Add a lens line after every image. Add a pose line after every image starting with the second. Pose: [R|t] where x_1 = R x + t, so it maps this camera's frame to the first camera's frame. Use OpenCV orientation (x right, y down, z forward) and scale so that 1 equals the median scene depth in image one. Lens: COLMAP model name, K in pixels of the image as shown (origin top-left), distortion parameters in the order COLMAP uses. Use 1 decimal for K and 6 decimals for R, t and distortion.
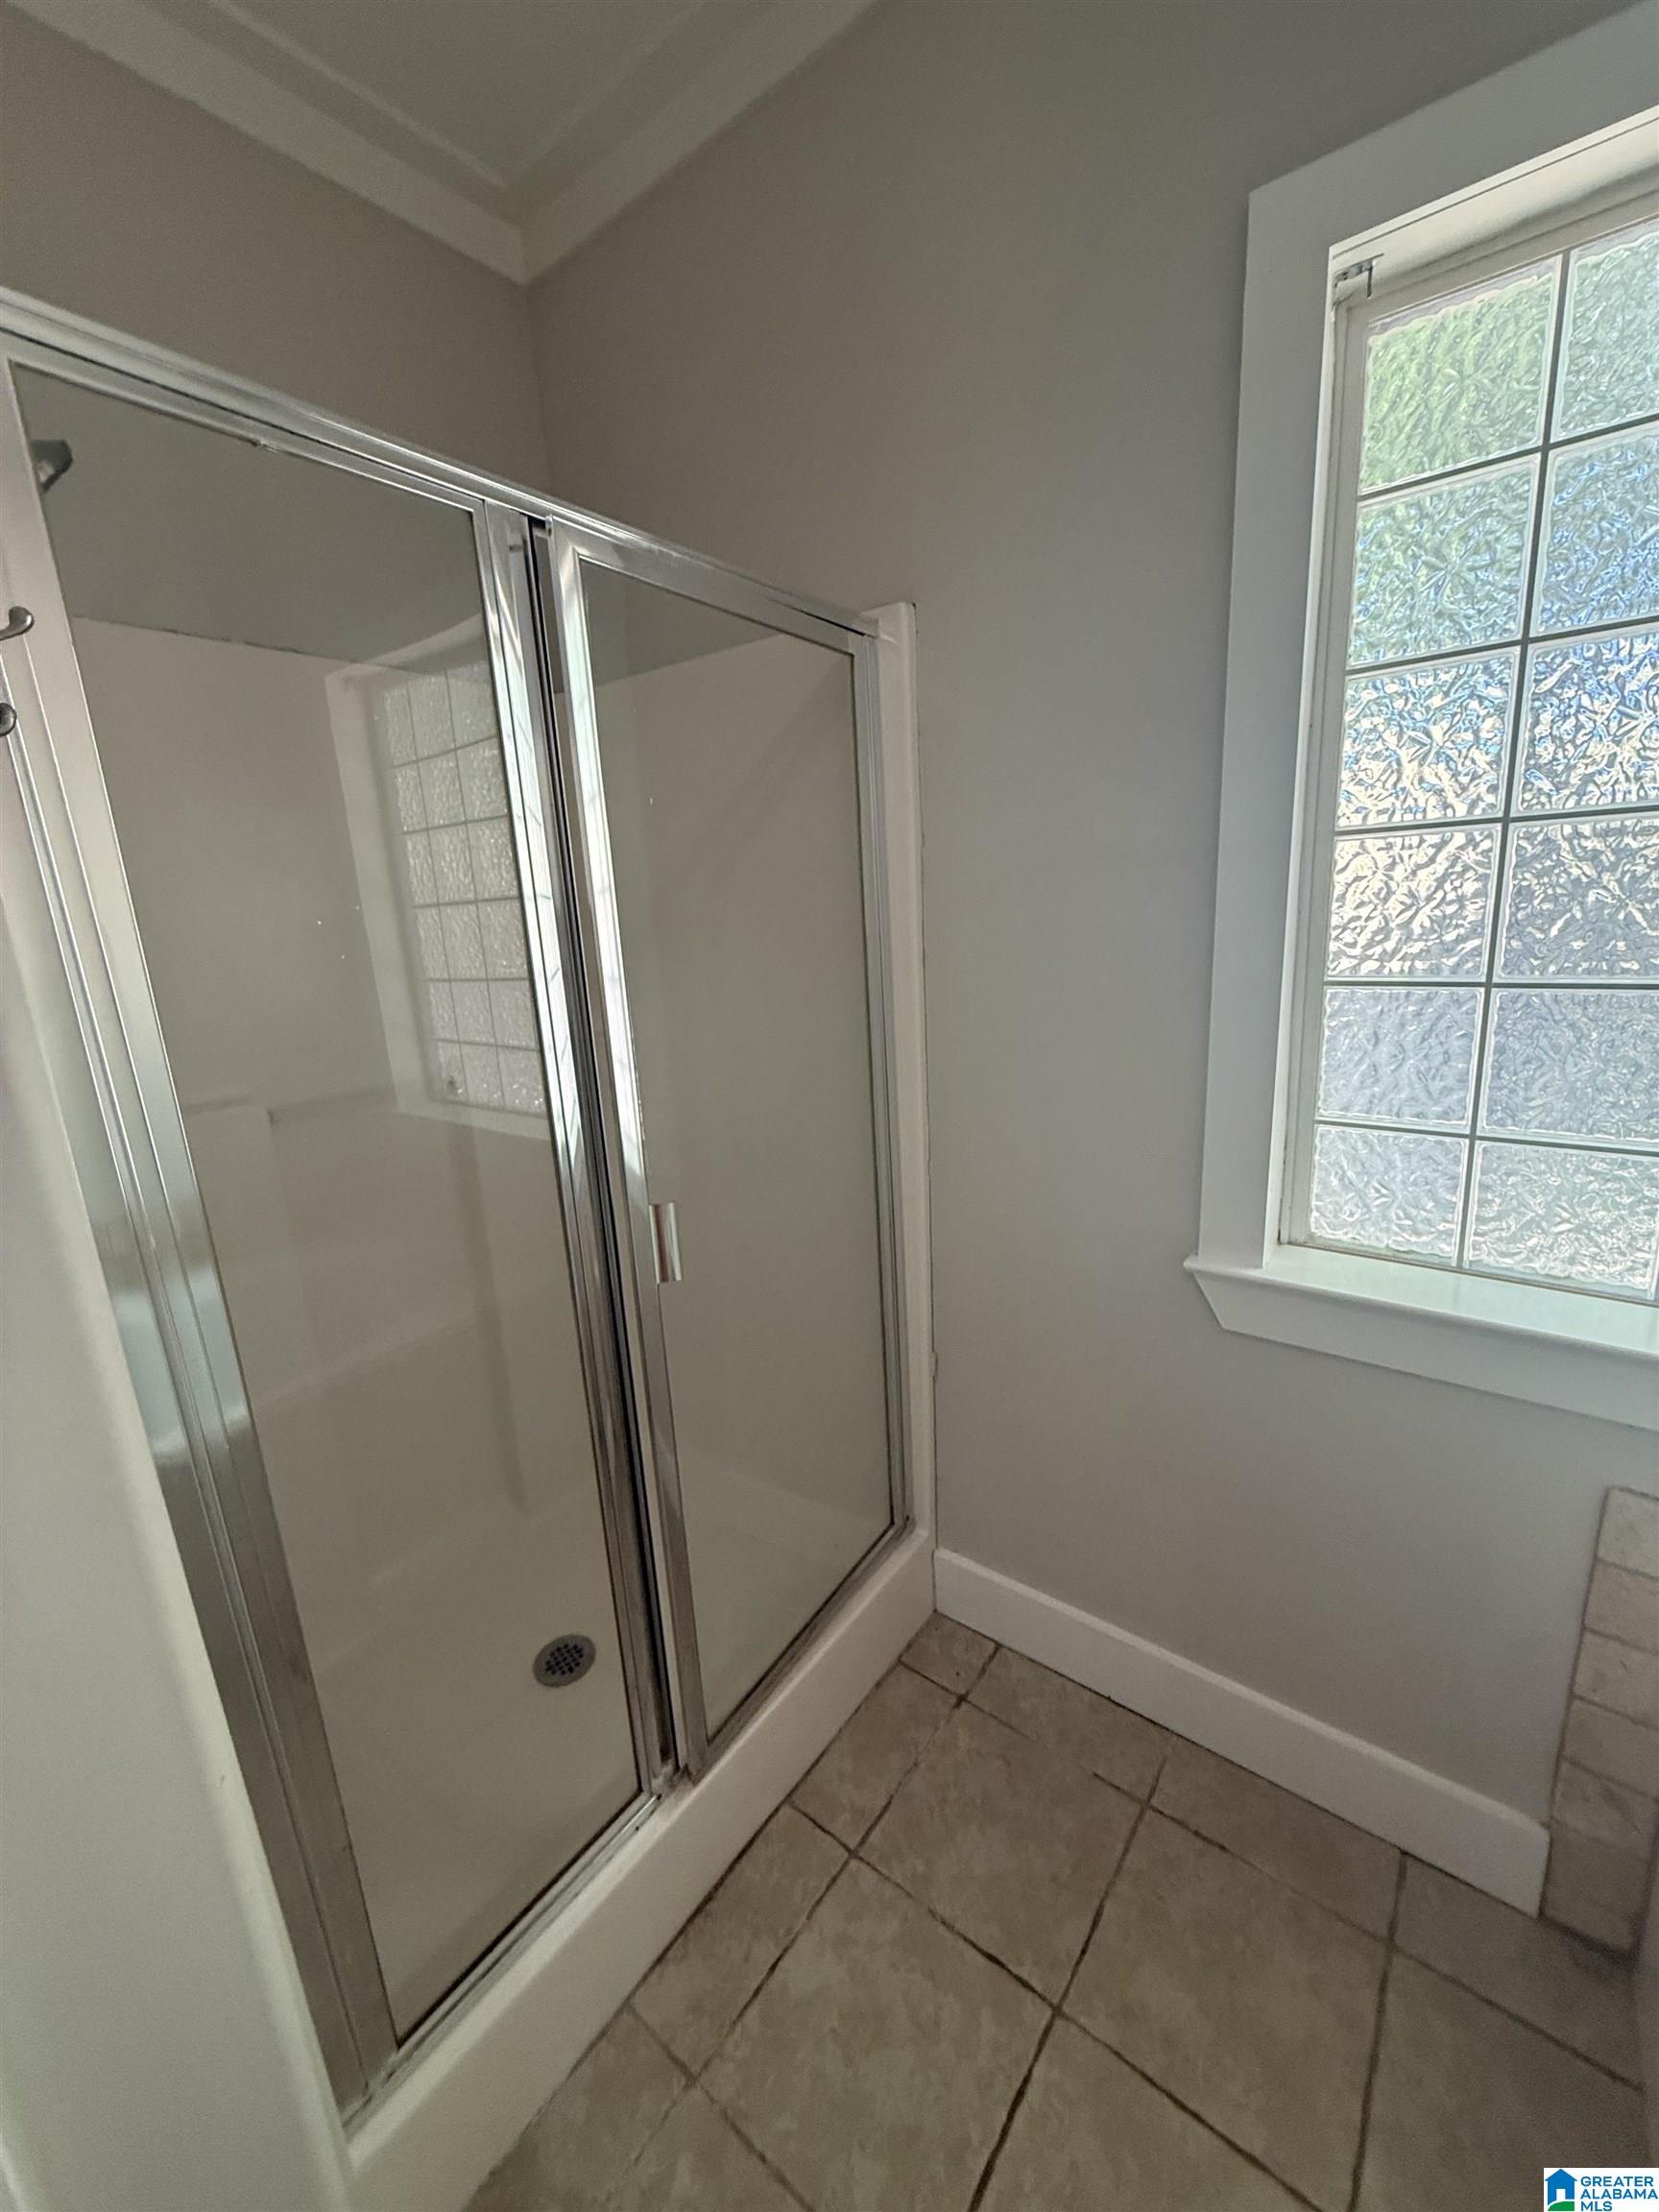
lens RADIAL K [[884.5, 0, 836.5], [0, 884.5, 1107.1], [0, 0, 1]] dist [-0.002259, -0.000193]
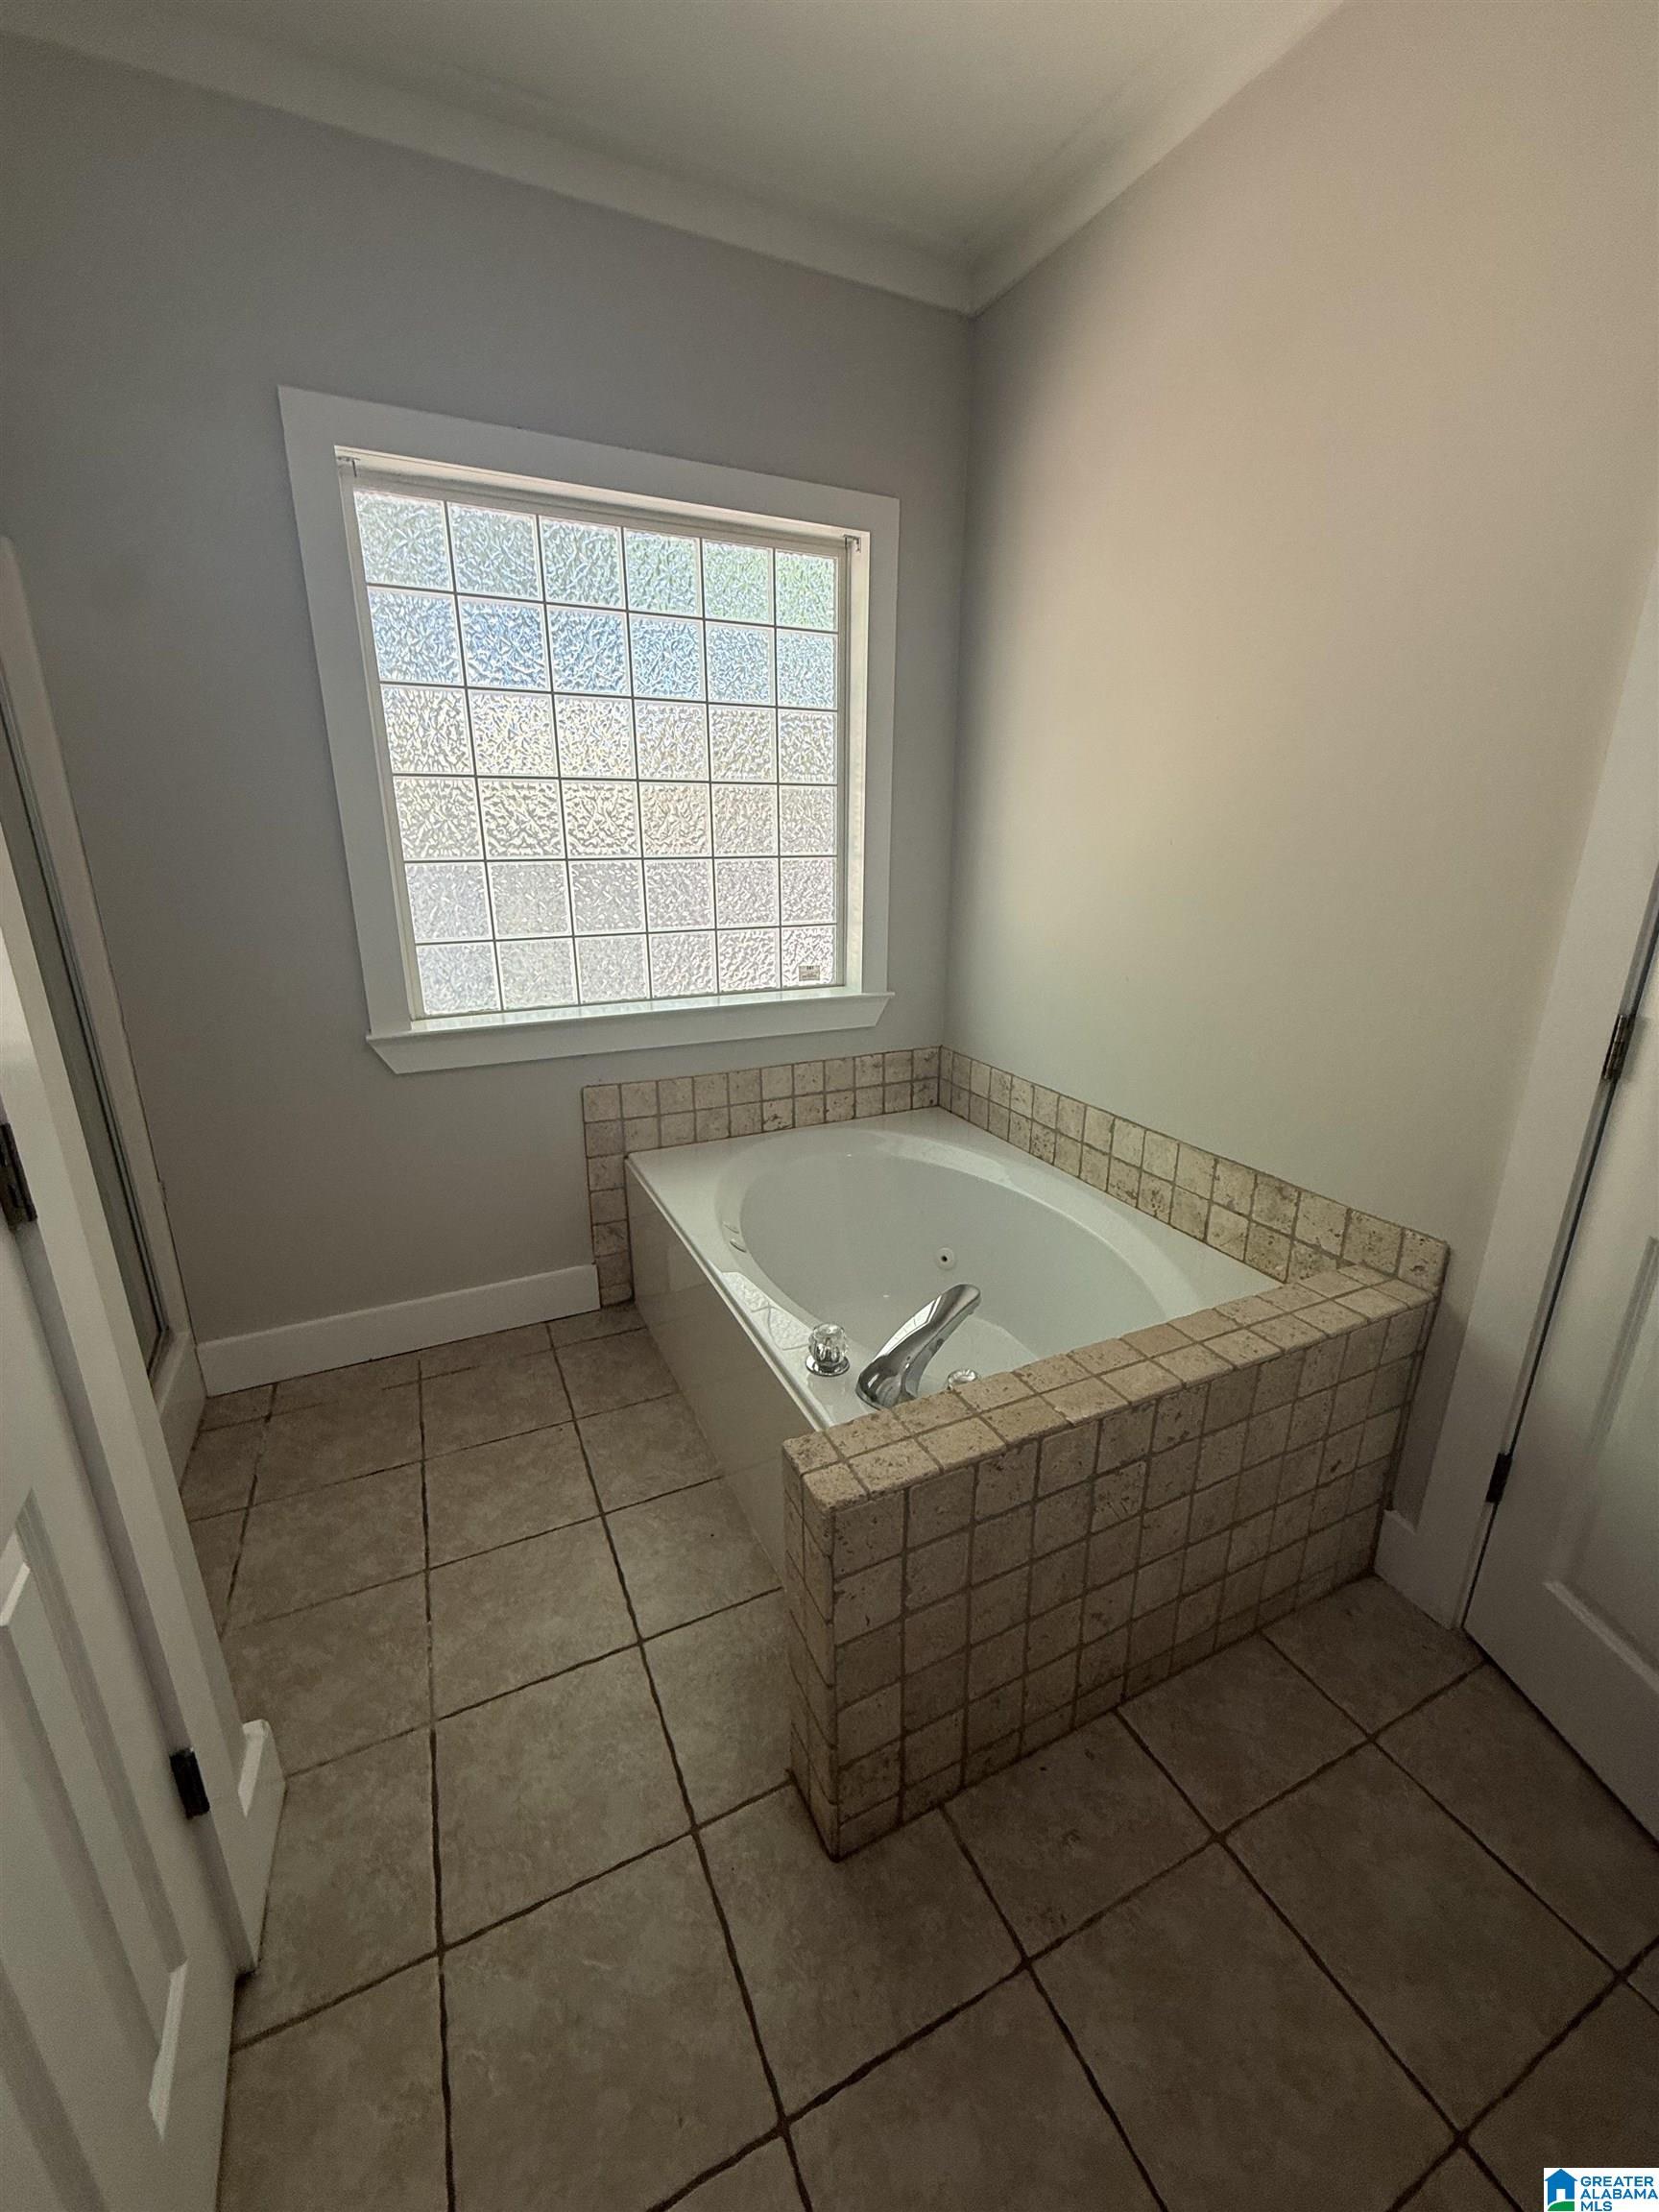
lens RADIAL K [[884.5, 0, 819.2], [0, 884.5, 1105.0], [0, 0, 1]] dist [-0.002259, -0.000193]
pose [[0.462202, -0.212342, 0.860976, -0.651599], [0.174531, 0.973700, 0.146449, 0.207058], [-0.869430, 0.082578, 0.487107, -0.505997]]
